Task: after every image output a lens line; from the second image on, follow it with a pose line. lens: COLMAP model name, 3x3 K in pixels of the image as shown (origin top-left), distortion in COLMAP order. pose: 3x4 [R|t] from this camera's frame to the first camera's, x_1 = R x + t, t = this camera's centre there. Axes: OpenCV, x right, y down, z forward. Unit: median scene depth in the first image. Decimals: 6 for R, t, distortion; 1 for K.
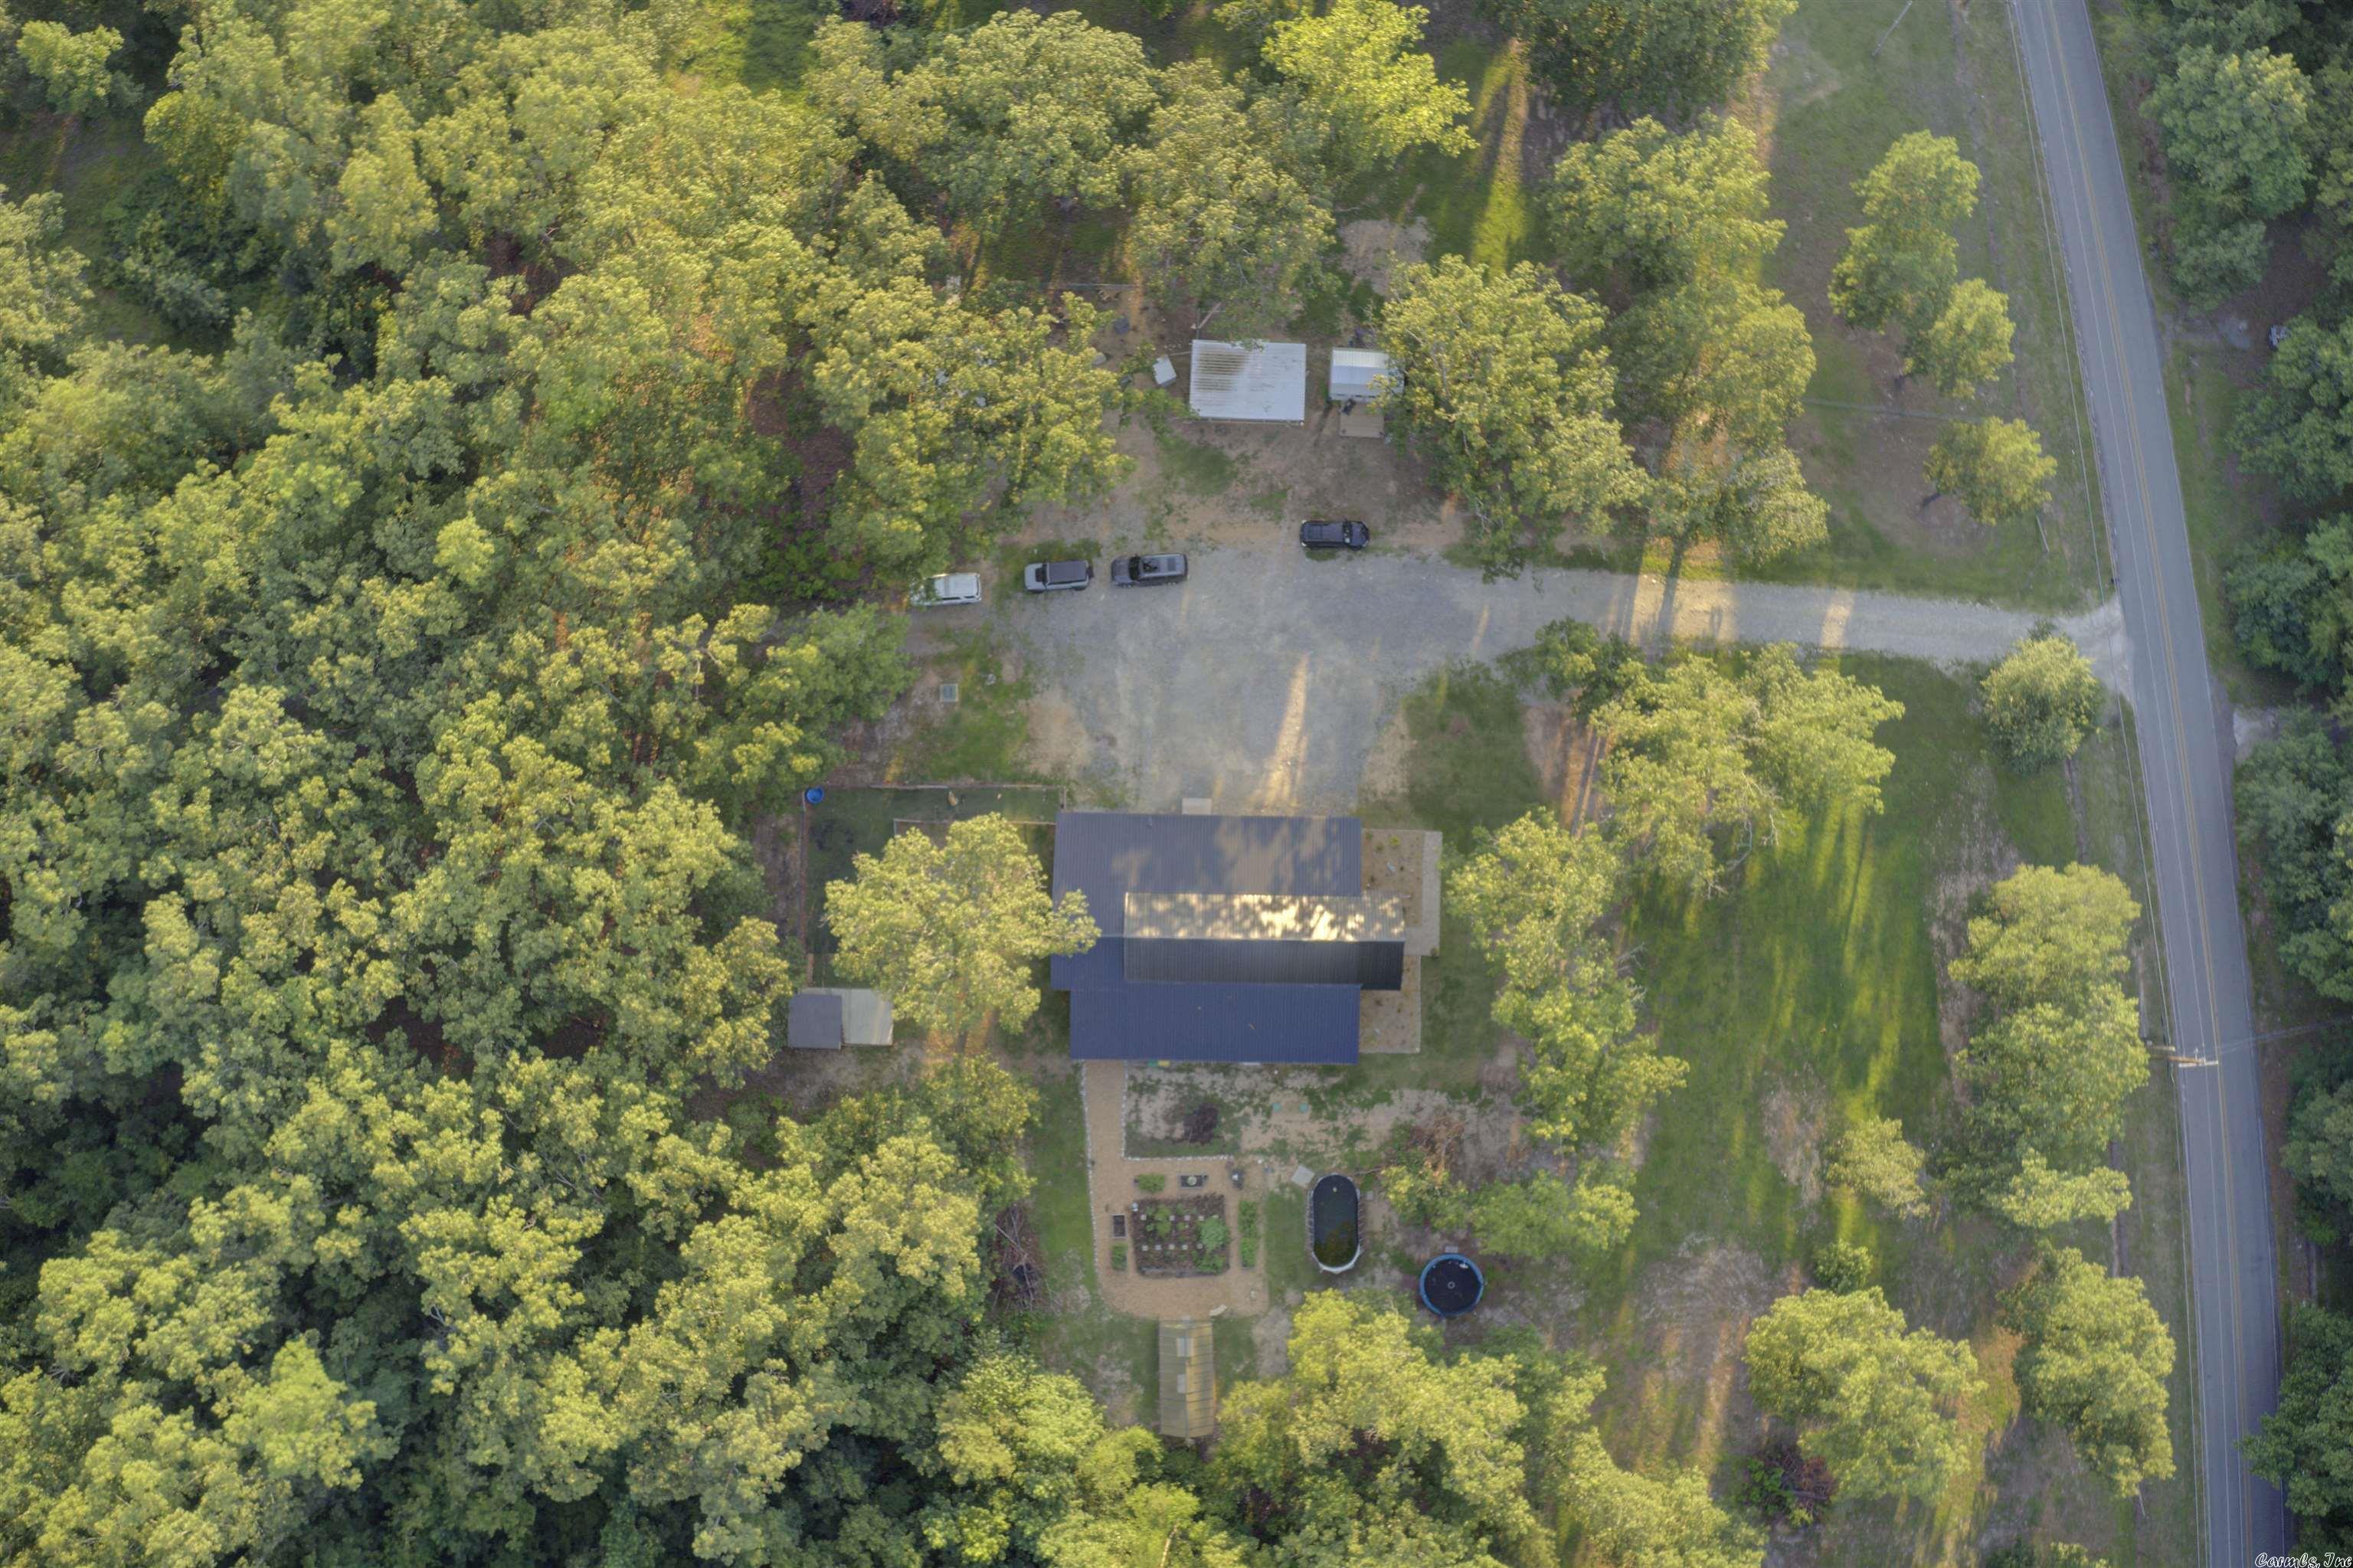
lens RADIAL K [[1867.8, 0, 1145.9], [0, 1867.8, 778.1], [0, 0, 1]] dist [-0.181856, 0.005700]
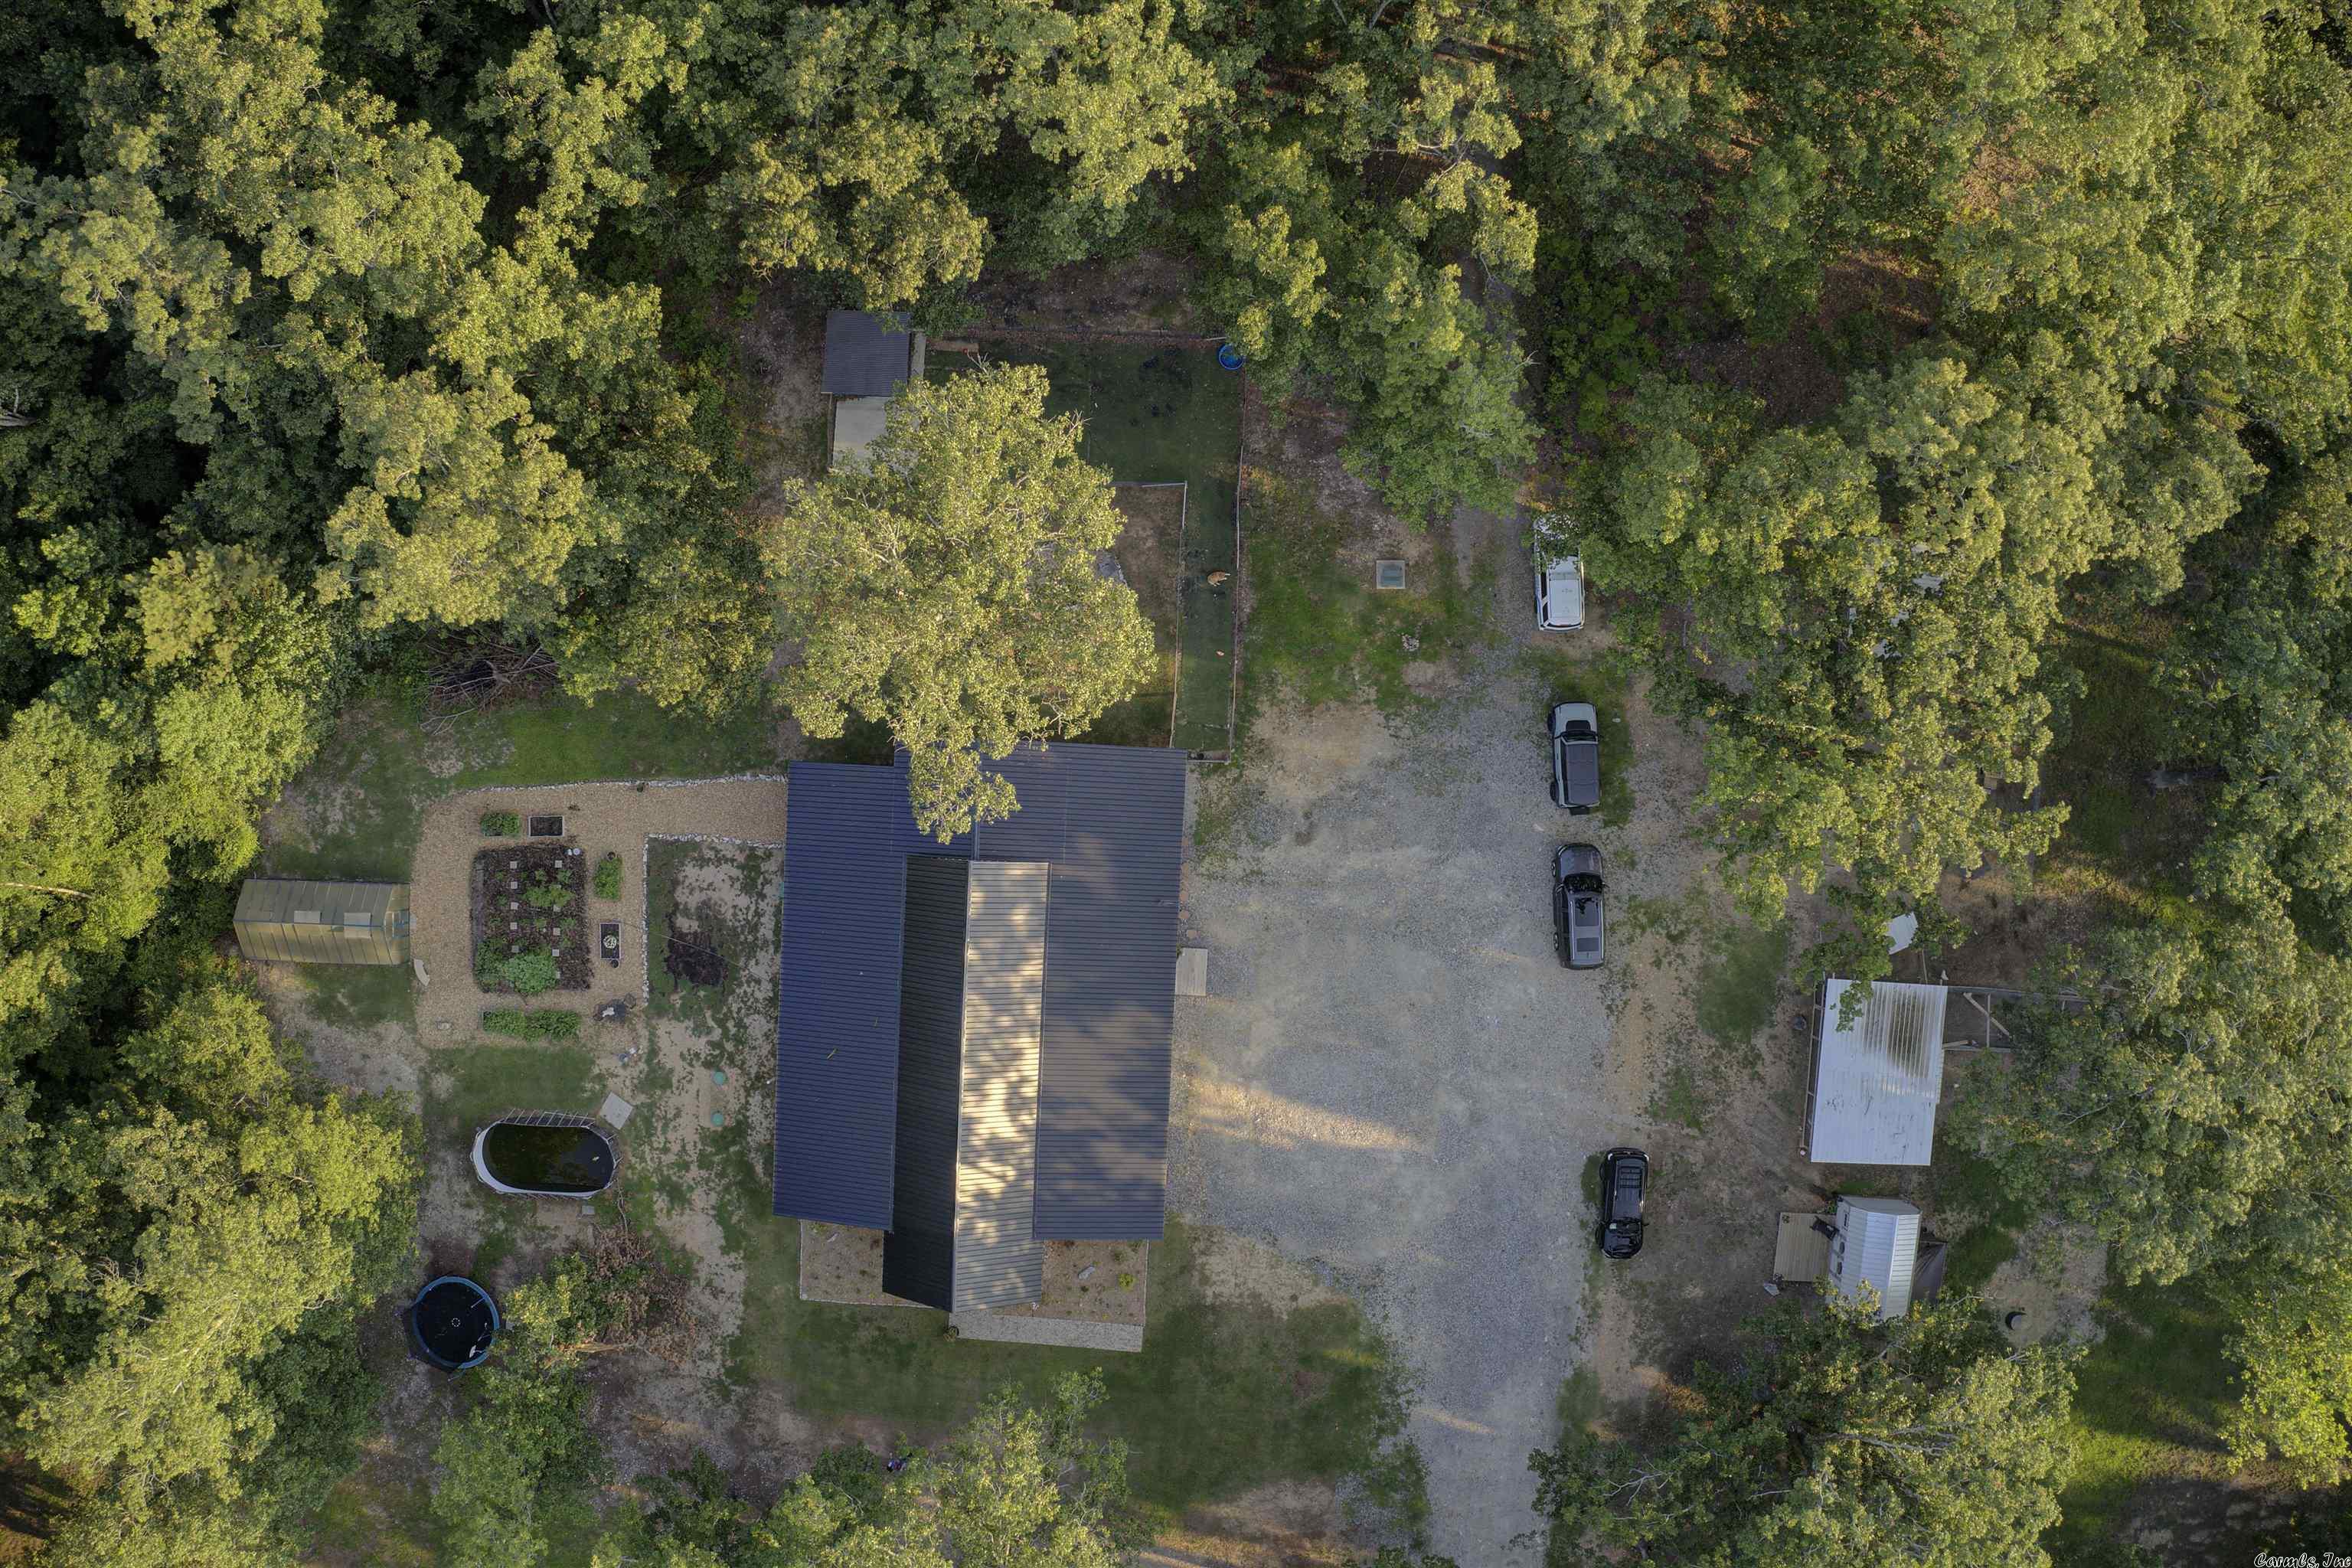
lens RADIAL K [[1866.9, 0, 1145.4], [0, 1866.9, 778.1], [0, 0, 1]] dist [-0.181856, 0.005700]
pose [[-0.028365, 0.999182, 0.028831, -0.060290], [-0.991864, -0.031715, 0.123287, -0.048169], [0.124101, -0.025100, 0.991952, 0.421446]]
